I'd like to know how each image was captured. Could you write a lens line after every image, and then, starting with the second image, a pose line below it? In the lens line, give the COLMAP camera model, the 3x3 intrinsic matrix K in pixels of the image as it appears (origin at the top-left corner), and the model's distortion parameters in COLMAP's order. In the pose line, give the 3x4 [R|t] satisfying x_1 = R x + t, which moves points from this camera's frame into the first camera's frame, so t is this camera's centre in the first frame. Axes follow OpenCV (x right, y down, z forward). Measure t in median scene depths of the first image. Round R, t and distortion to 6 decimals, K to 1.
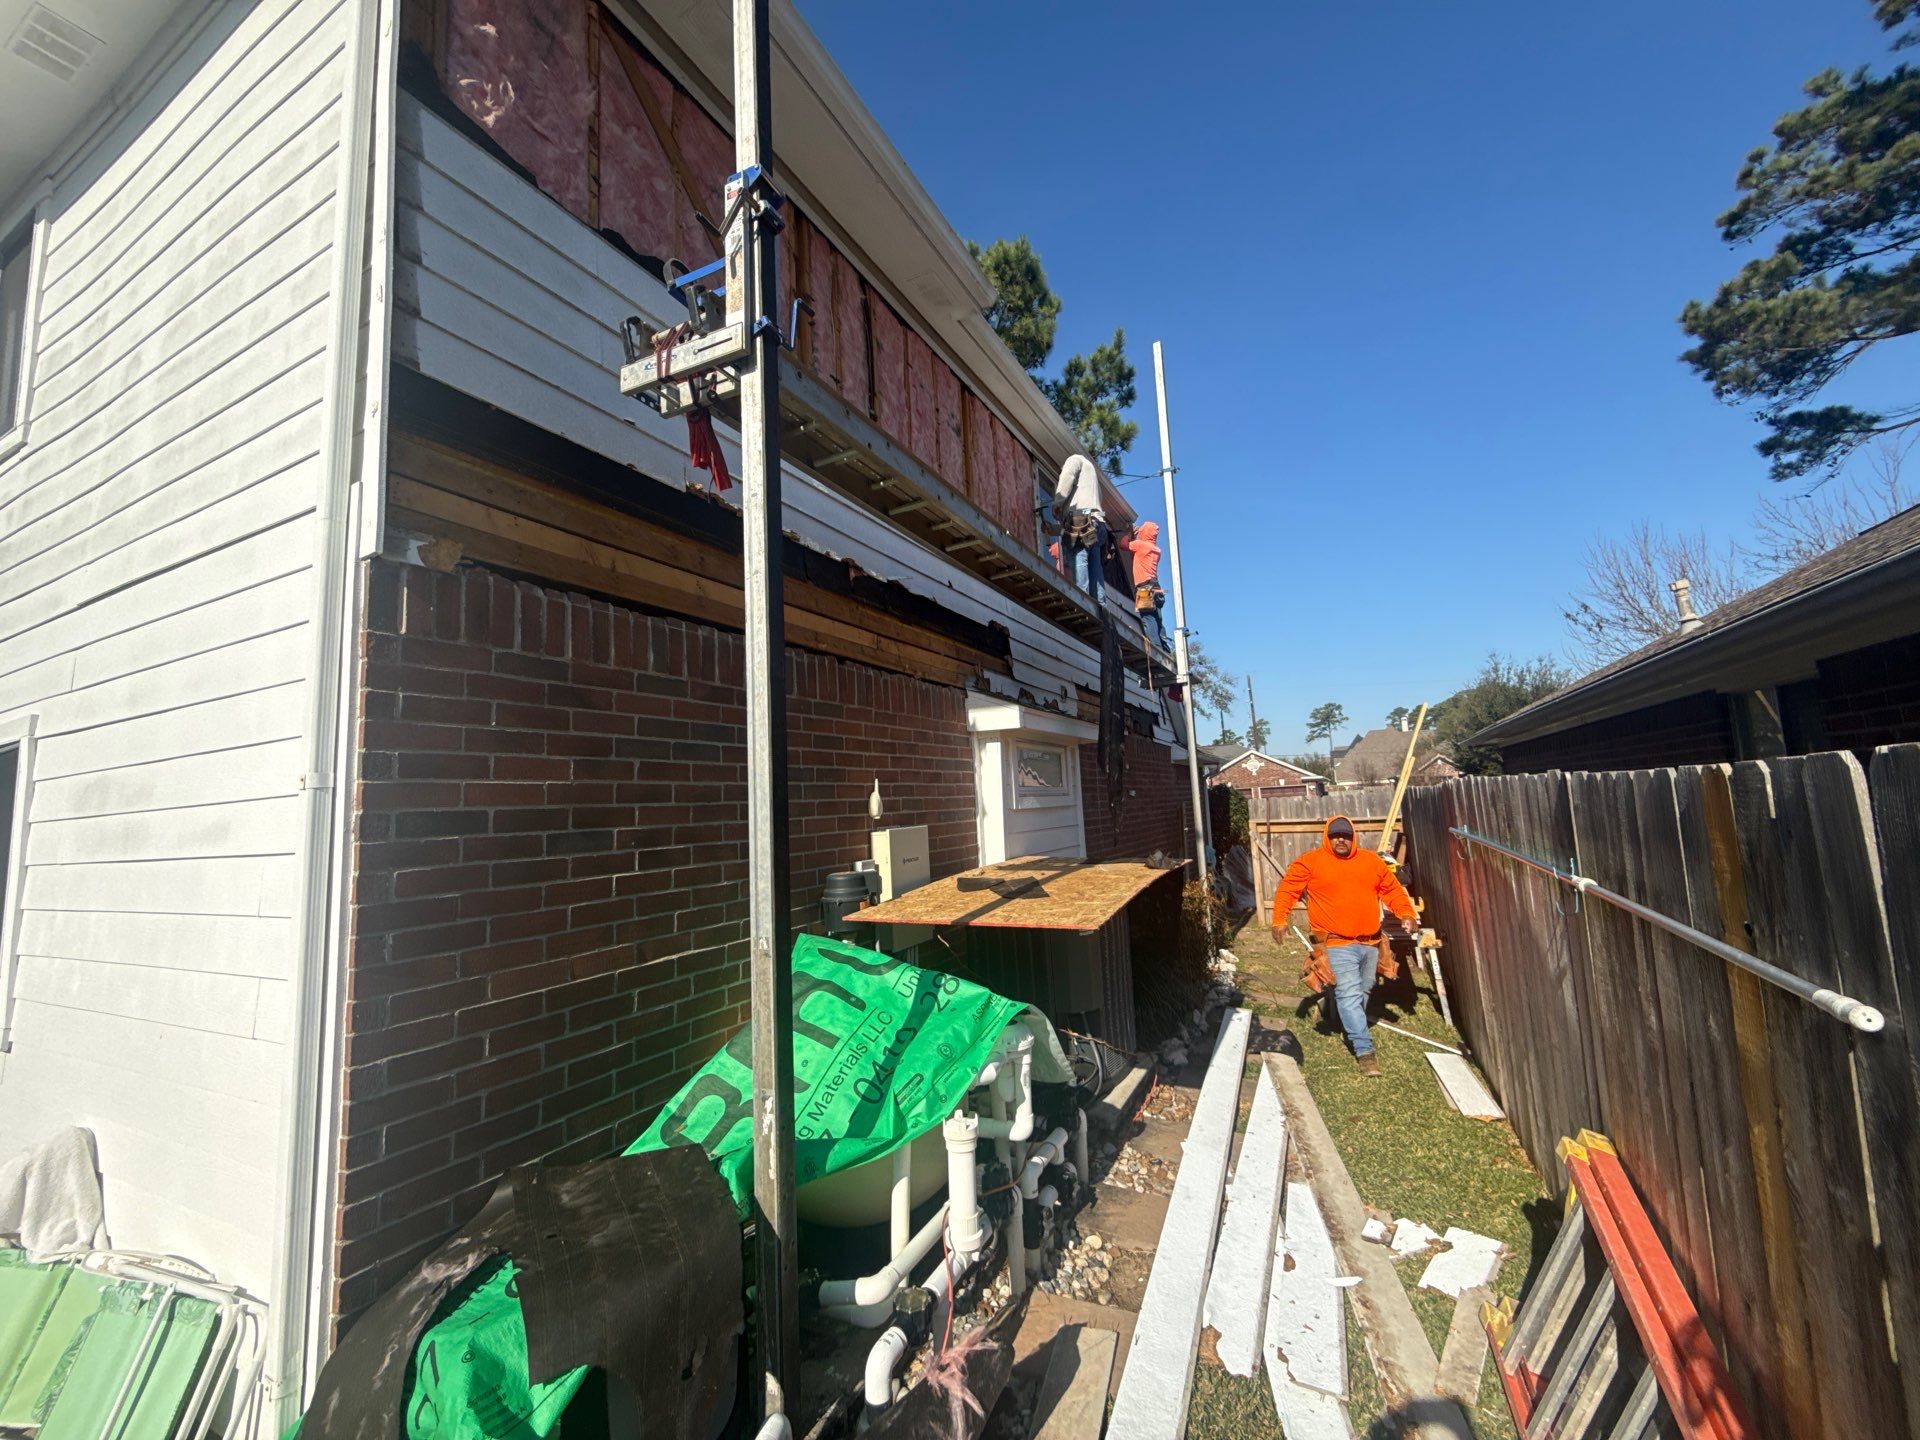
lens RADIAL K [[759.4, 0, 960.7], [0, 759.4, 722.8], [0, 0, 1]] dist [-0.000324, -0.000004]
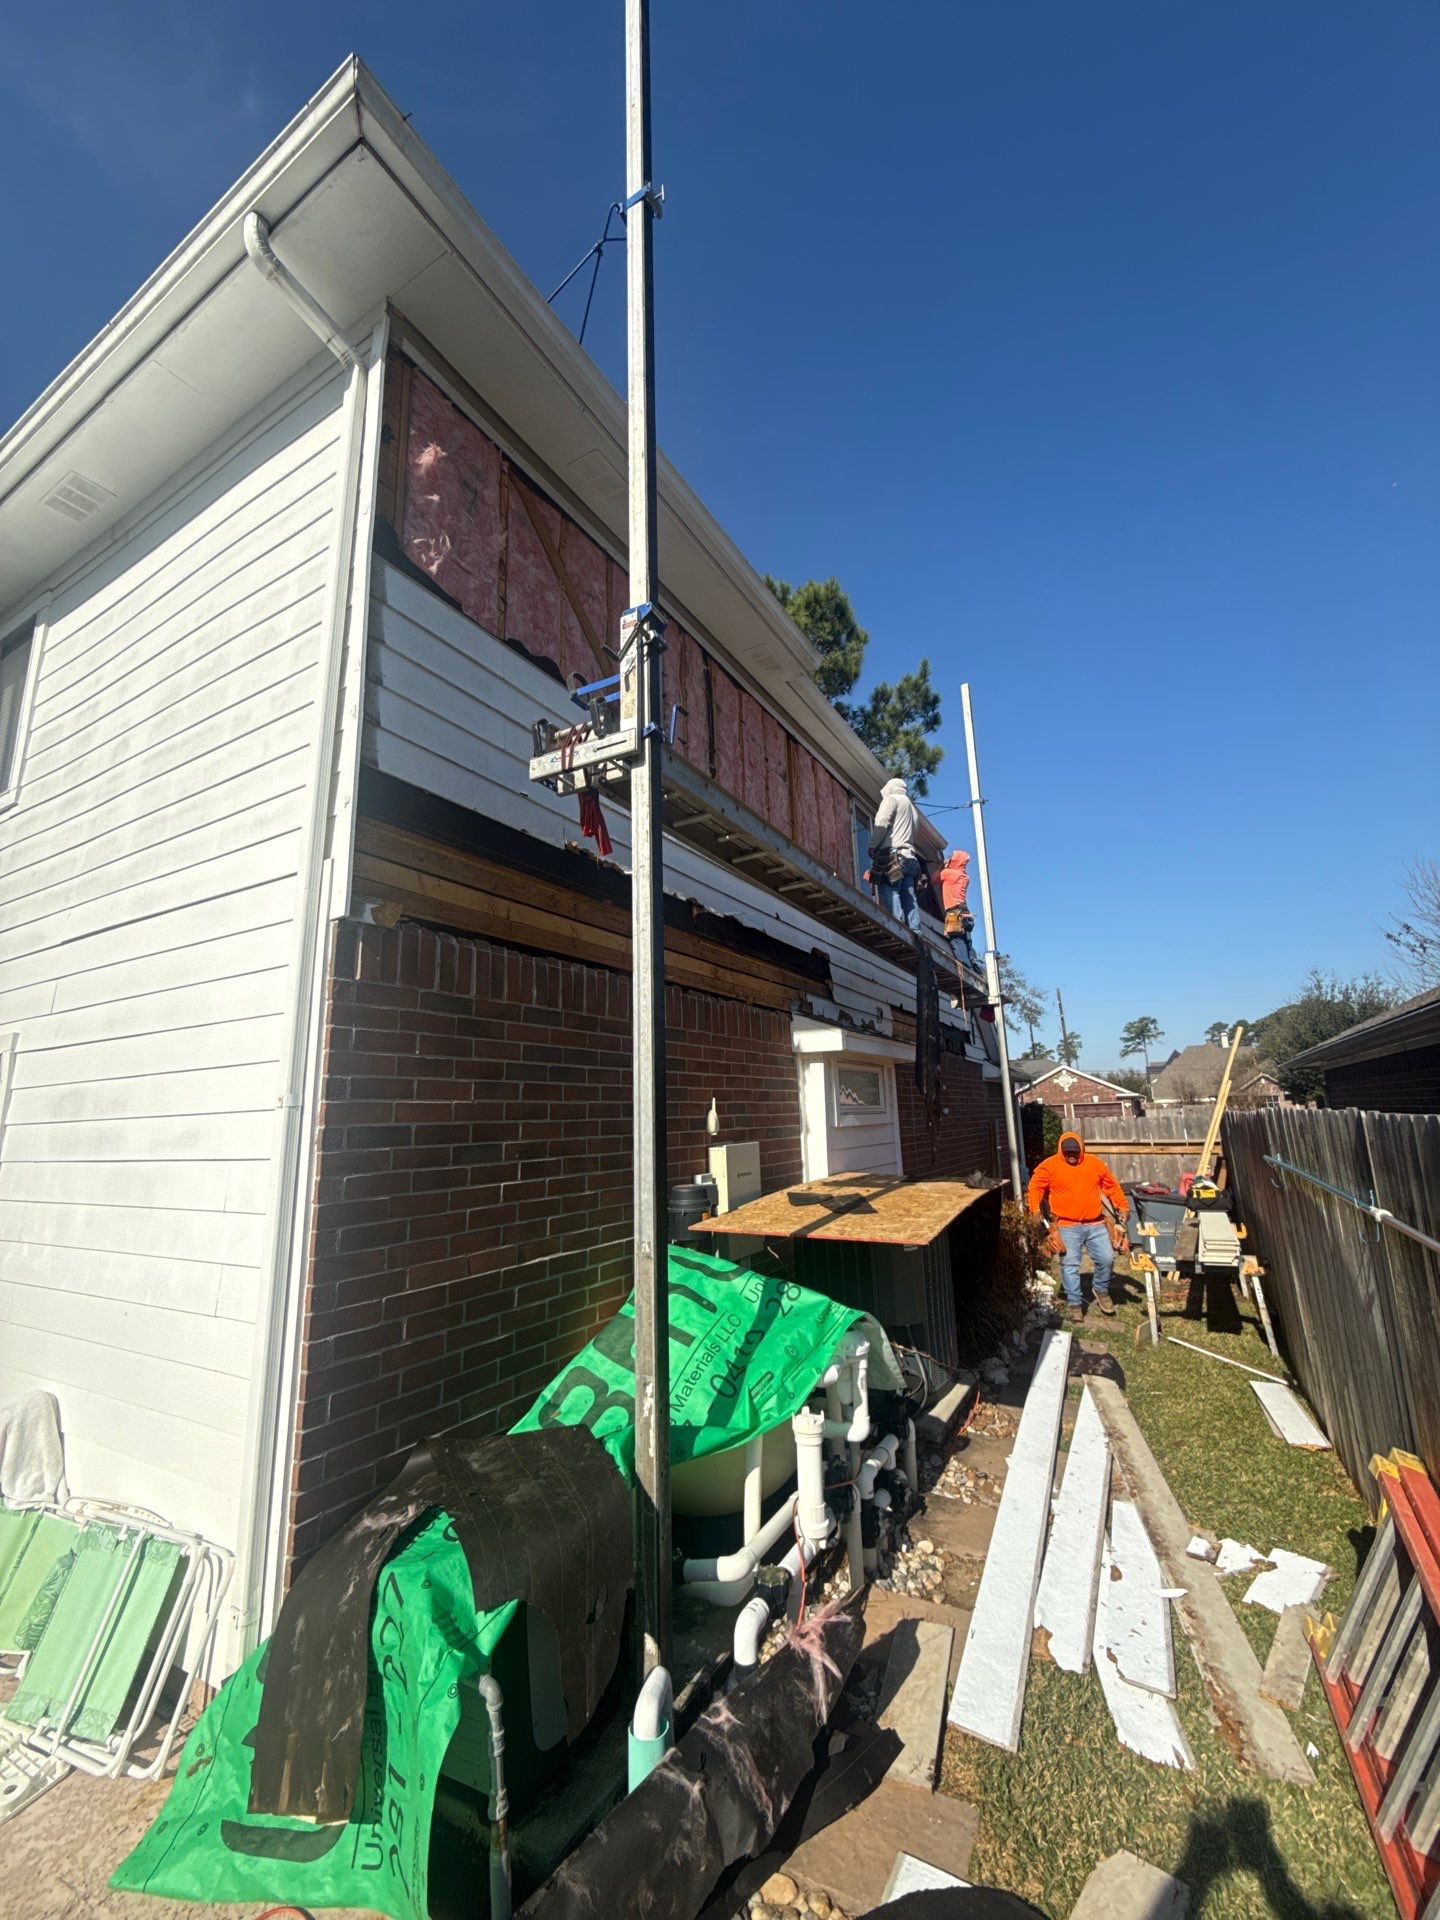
lens RADIAL K [[759.4, 0, 716.7], [0, 759.4, 970.3], [0, 0, 1]] dist [-0.000324, -0.000004]
pose [[0.998141, 0.008381, -0.060368, -0.061416], [-0.013157, 0.996775, -0.079155, -0.032297], [0.059510, 0.079803, 0.995033, -0.142869]]
